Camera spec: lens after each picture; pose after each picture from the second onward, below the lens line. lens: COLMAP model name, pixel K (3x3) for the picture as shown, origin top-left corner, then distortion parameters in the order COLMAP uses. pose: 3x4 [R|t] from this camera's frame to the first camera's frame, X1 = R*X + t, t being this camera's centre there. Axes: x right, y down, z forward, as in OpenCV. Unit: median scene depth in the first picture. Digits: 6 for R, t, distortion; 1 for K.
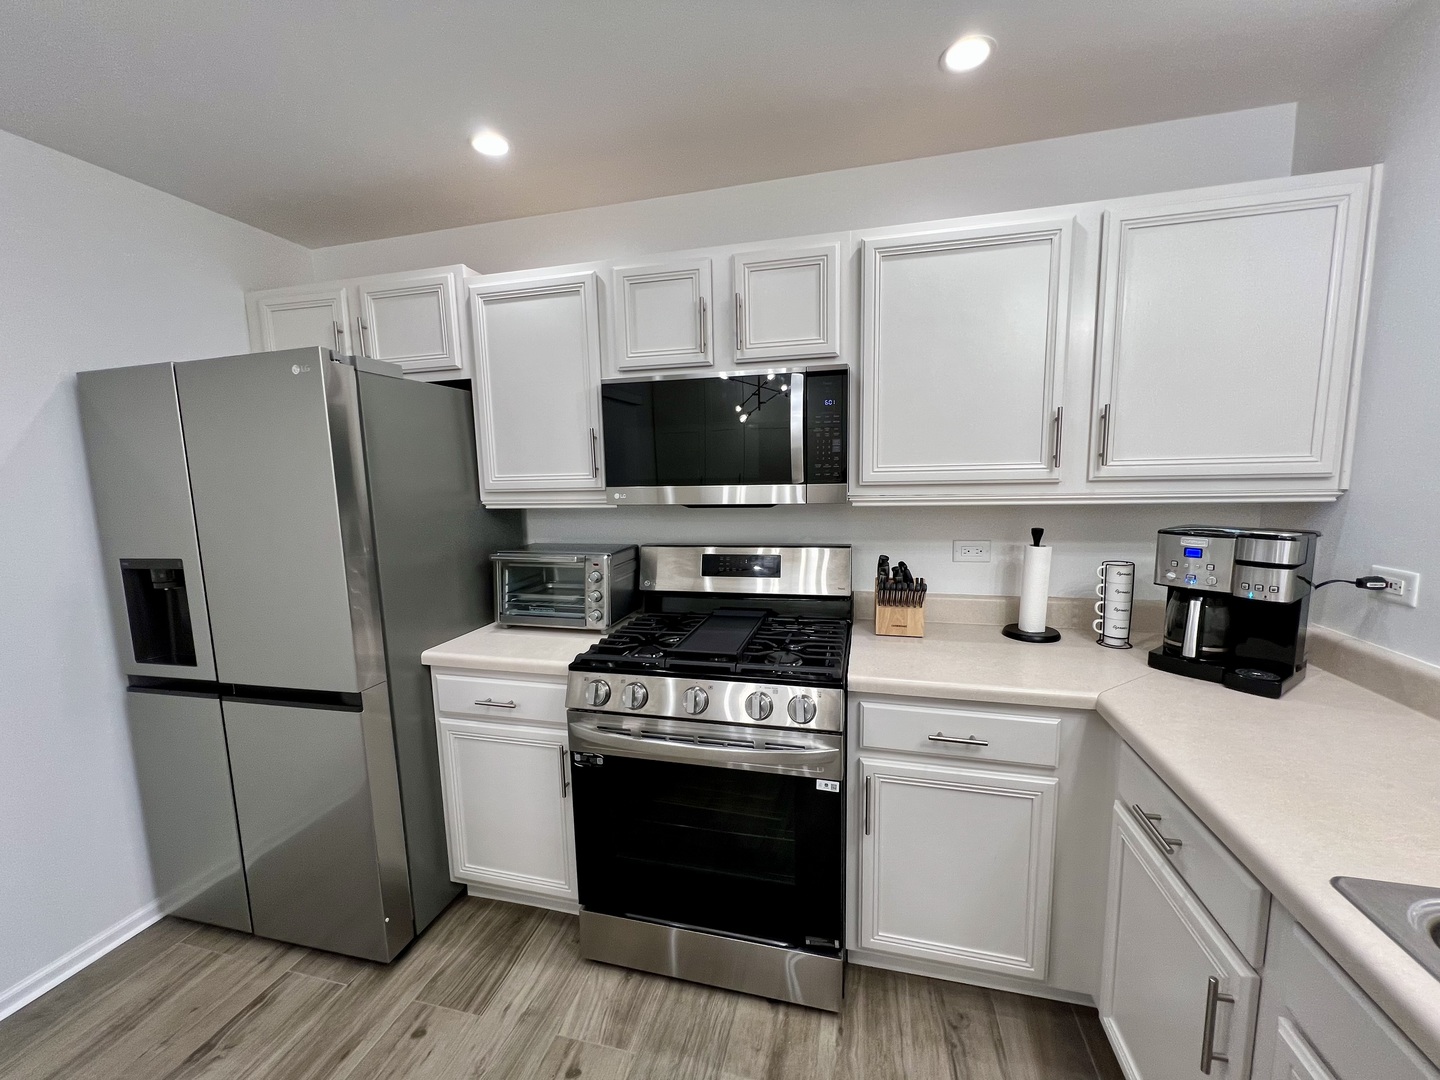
lens RADIAL K [[577.7, 0, 722.1], [0, 577.7, 542.6], [0, 0, 1]] dist [-0.001045, 0.000813]
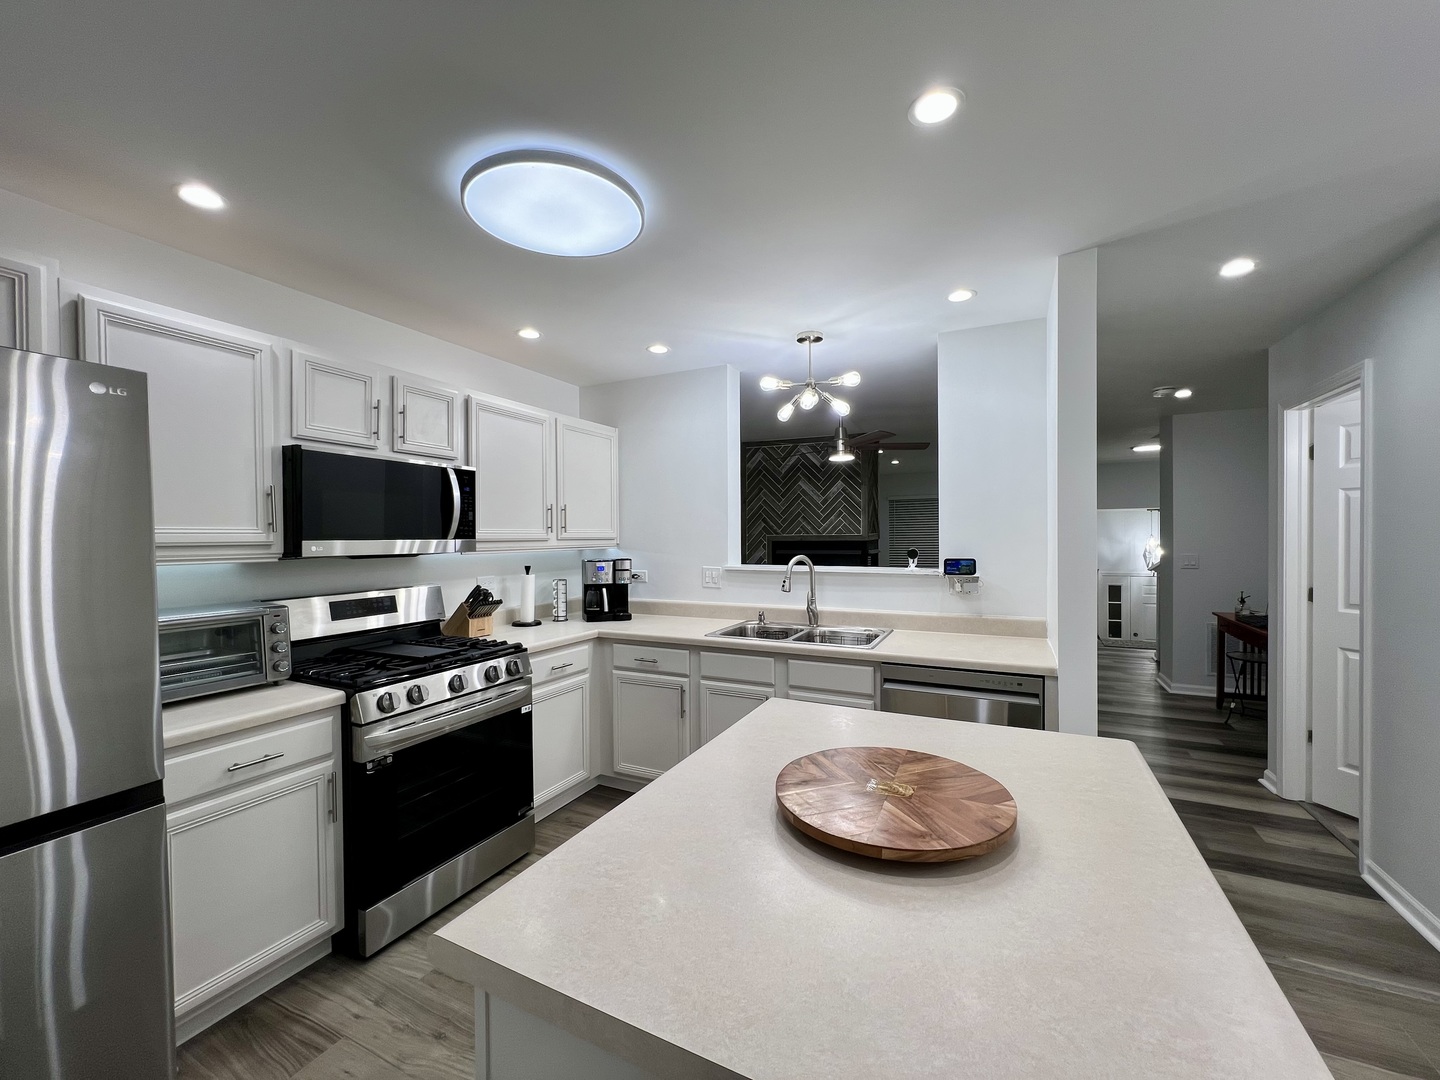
lens RADIAL K [[577.7, 0, 716.8], [0, 577.7, 543.0], [0, 0, 1]] dist [-0.001045, 0.000813]
pose [[0.213046, 0.008765, 0.977003, -1.227645], [0.122669, 0.991807, -0.035647, 0.048712], [-0.969311, 0.127442, 0.210226, 0.007111]]
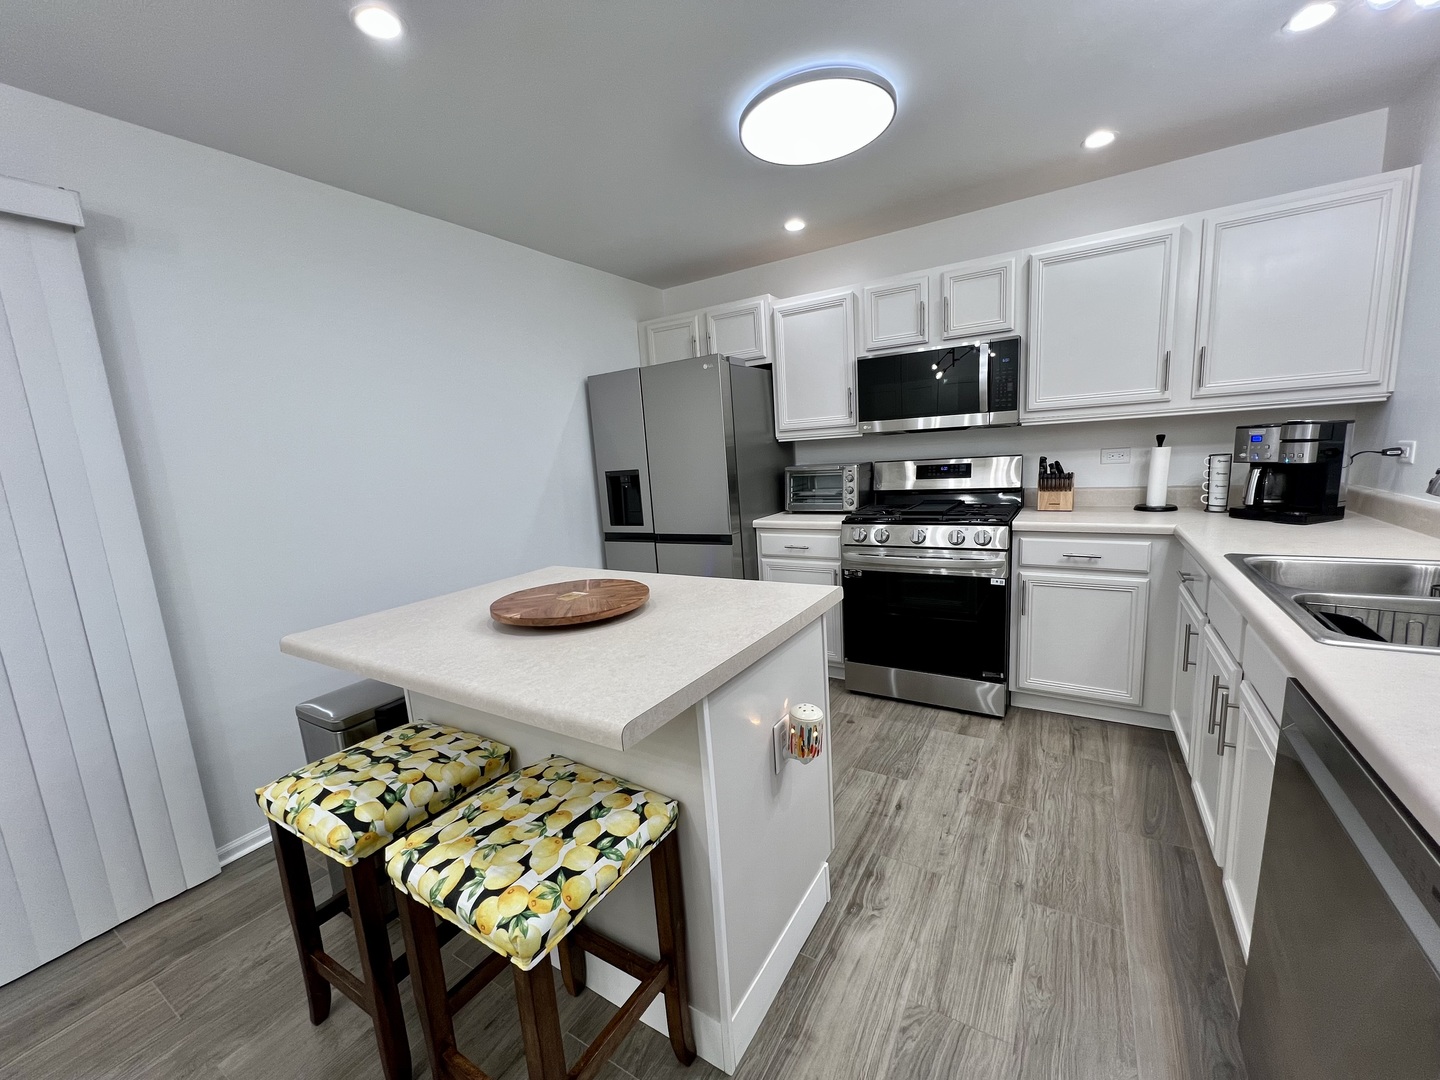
lens RADIAL K [[577.7, 0, 720.2], [0, 577.7, 543.8], [0, 0, 1]] dist [-0.001045, 0.000813]
pose [[0.952975, 0.011930, -0.302814, -0.079881], [0.005180, 0.998438, 0.055638, 0.176757], [0.303005, -0.054590, 0.951424, -0.807221]]
